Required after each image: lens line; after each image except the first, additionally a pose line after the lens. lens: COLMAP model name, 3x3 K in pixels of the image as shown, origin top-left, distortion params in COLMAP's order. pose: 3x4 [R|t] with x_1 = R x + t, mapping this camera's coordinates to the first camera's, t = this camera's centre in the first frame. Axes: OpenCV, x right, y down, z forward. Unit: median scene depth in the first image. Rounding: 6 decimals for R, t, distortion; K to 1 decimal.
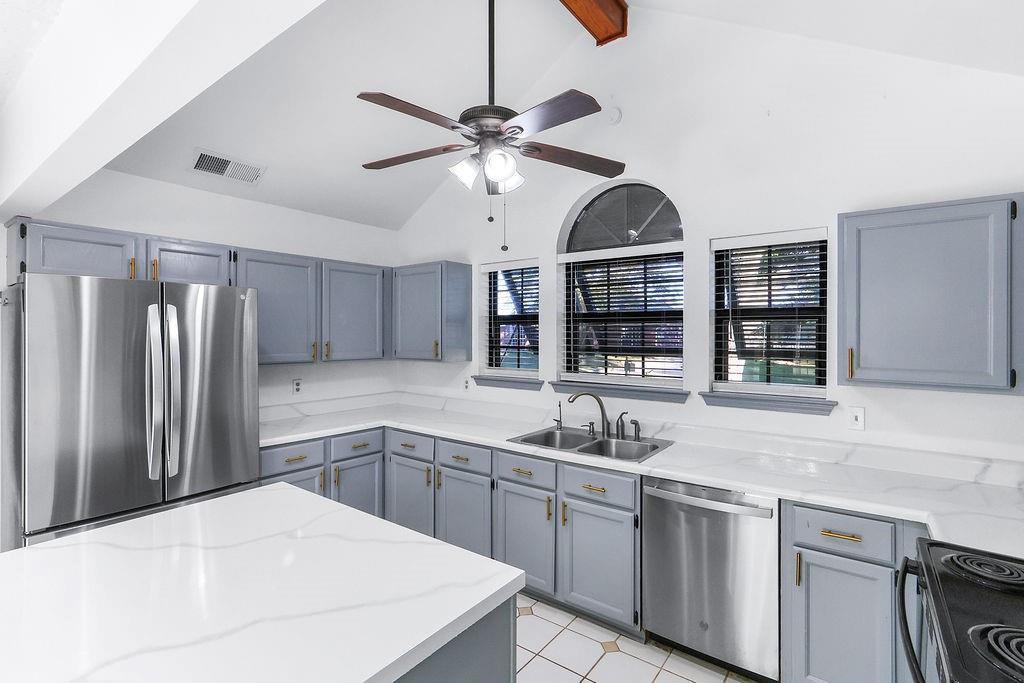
lens RADIAL K [[475.8, 0, 525.5], [0, 475.8, 332.3], [0, 0, 1]] dist [-0.001871, 0.000683]
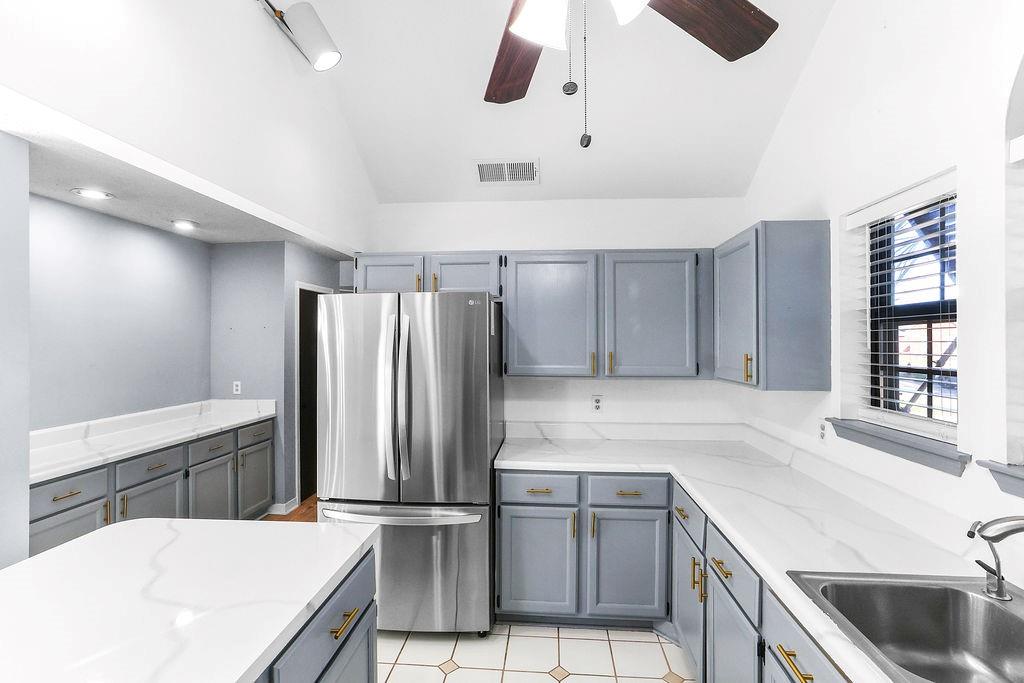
lens RADIAL K [[468.1, 0, 530.3], [0, 468.1, 342.8], [0, 0, 1]] dist [0.001089, 0.001154]
pose [[0.544021, 0.000373, -0.839072, 0.177501], [0.002763, 0.999994, 0.002235, 0.001720], [0.839067, -0.003535, 0.544016, 0.464523]]
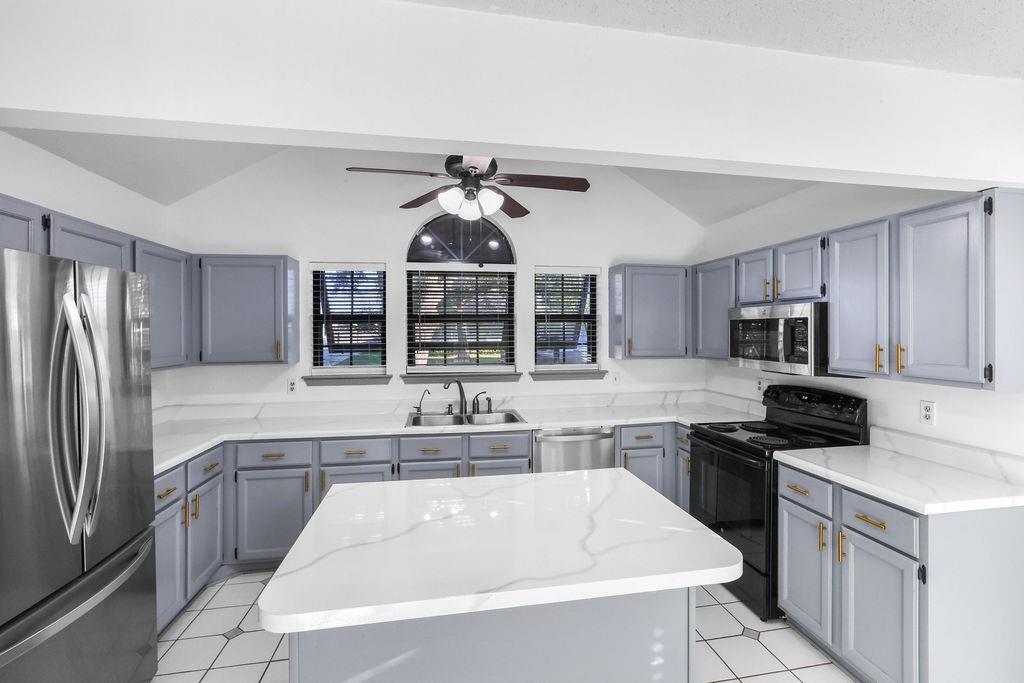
lens RADIAL K [[475.8, 0, 525.5], [0, 475.8, 332.3], [0, 0, 1]] dist [-0.001871, 0.000683]
pose [[0.688393, -0.007682, 0.725297, -0.558433], [0.002893, 0.999965, 0.007846, -0.004330], [-0.725332, -0.003303, 0.688391, 0.021440]]
